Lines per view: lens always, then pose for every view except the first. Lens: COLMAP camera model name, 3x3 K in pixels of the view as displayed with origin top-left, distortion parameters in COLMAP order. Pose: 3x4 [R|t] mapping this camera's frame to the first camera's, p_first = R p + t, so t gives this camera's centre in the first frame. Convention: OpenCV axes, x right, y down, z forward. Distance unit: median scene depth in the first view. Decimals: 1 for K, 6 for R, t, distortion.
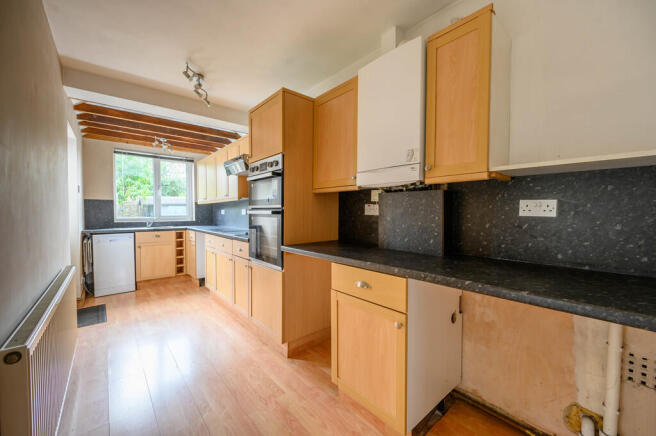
lens RADIAL K [[257.8, 0, 329.5], [0, 257.8, 216.7], [0, 0, 1]] dist [0.000347, -0.000008]
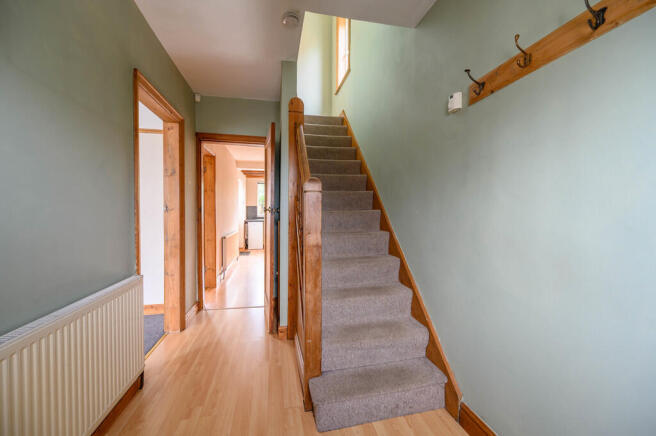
lens RADIAL K [[257.8, 0, 327.0], [0, 257.8, 216.3], [0, 0, 1]] dist [0.000347, -0.000008]
pose [[0.878119, 0.008863, -0.478360, 0.716420], [-0.016901, 0.999779, -0.012501, 0.038086], [0.478144, 0.019062, 0.878075, -0.604863]]
